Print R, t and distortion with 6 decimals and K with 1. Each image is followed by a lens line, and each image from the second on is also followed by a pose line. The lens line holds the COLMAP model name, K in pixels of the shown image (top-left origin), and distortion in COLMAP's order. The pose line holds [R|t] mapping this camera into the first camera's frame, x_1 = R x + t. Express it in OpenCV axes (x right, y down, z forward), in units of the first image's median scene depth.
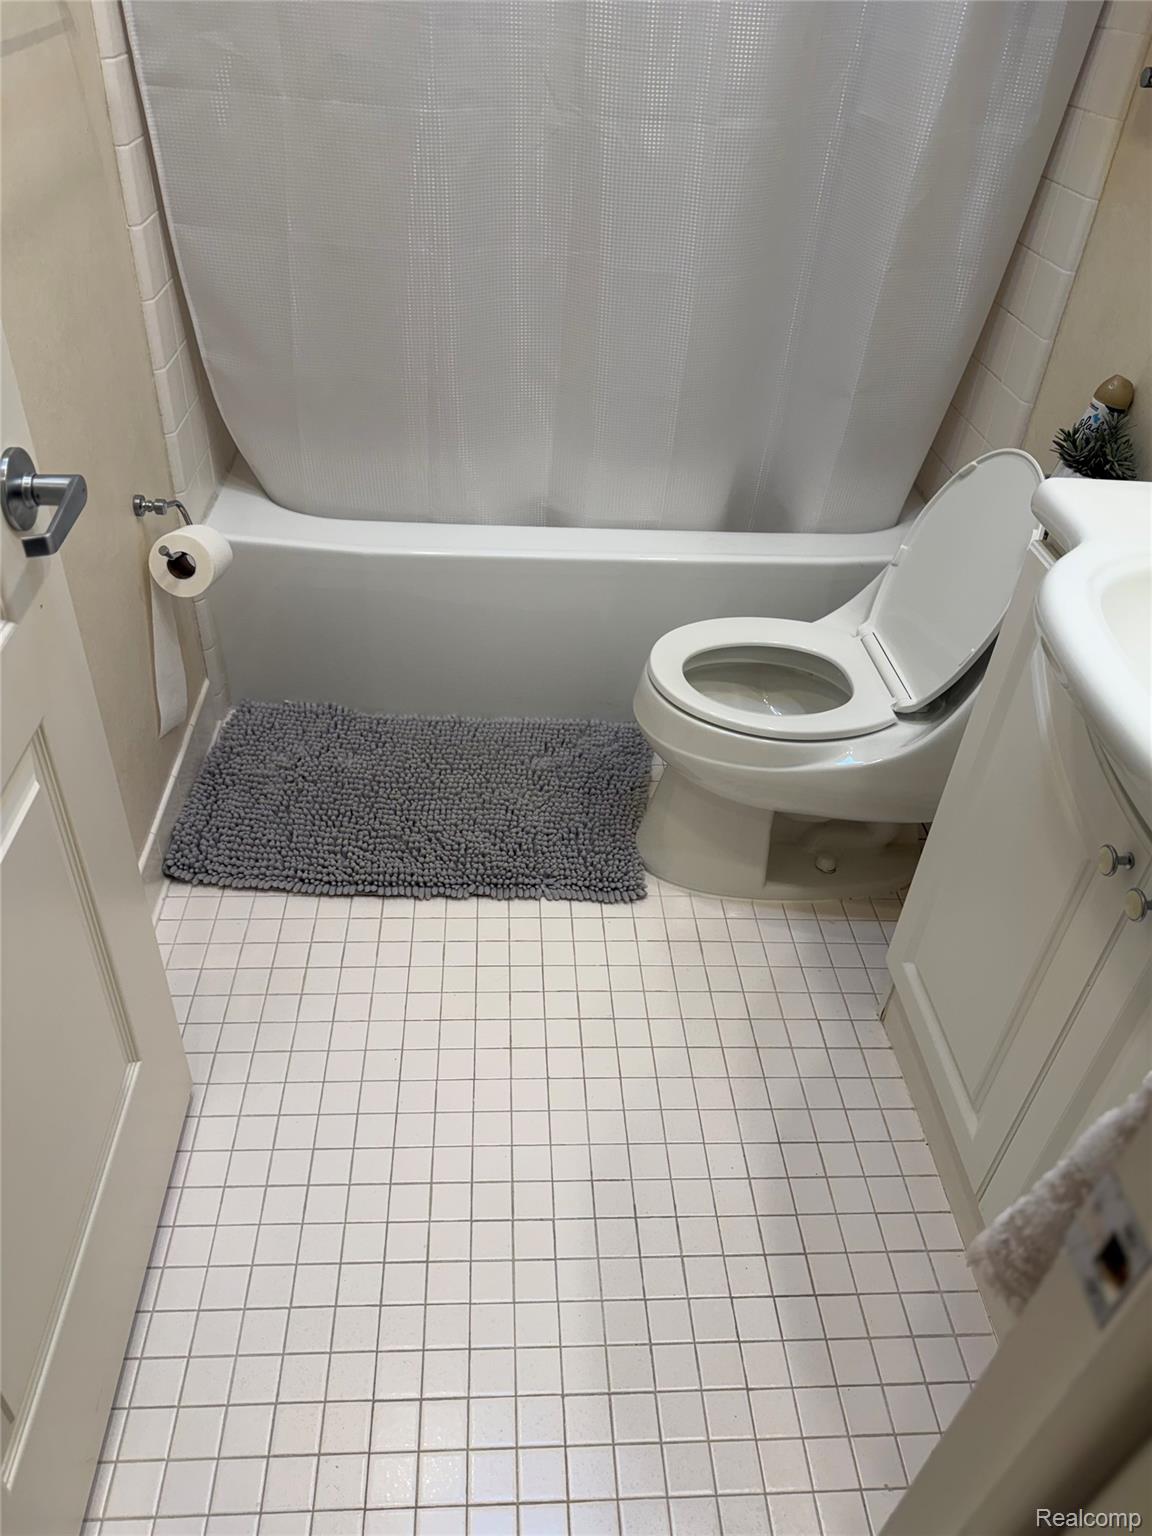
lens RADIAL K [[1072.1, 0, 567.1], [0, 1072.1, 761.9], [0, 0, 1]] dist [0.154298, -0.302052]
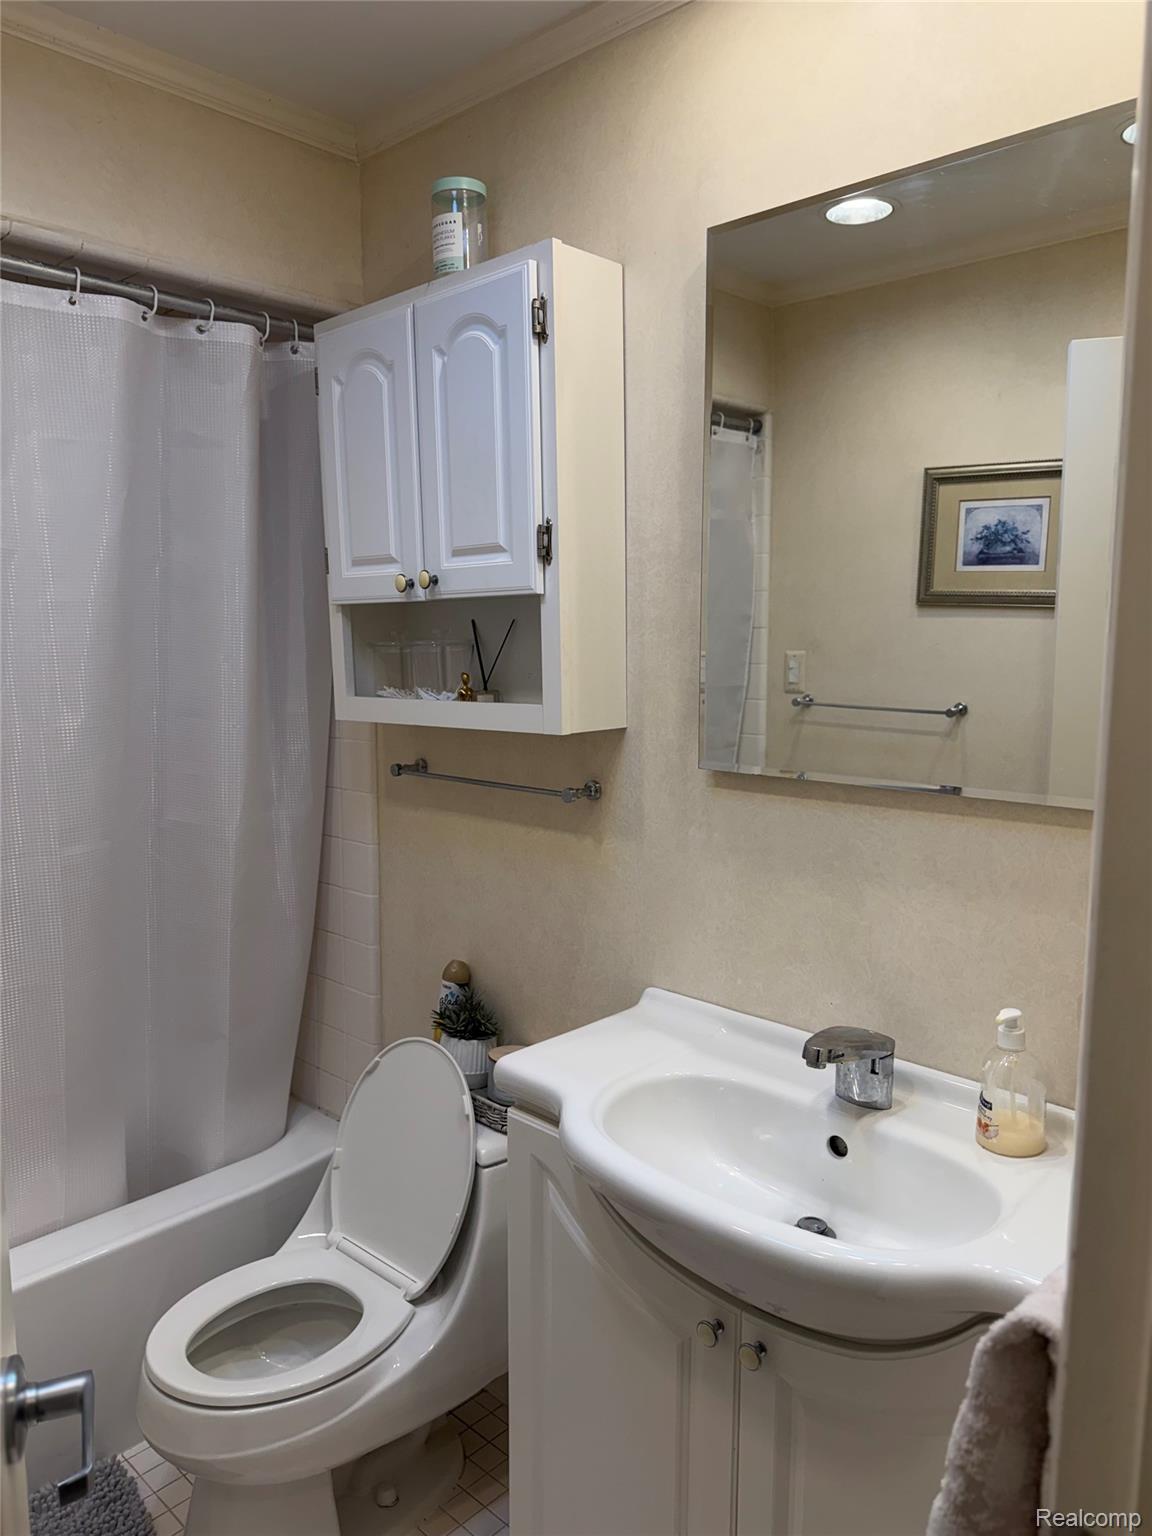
lens RADIAL K [[1082.1, 0, 564.0], [0, 1082.1, 769.0], [0, 0, 1]] dist [0.047719, -0.063859]
pose [[0.726393, -0.142117, 0.672426, -0.216014], [0.450962, 0.836874, -0.310281, -0.079734], [-0.518639, 0.528625, 0.671989, -0.048890]]
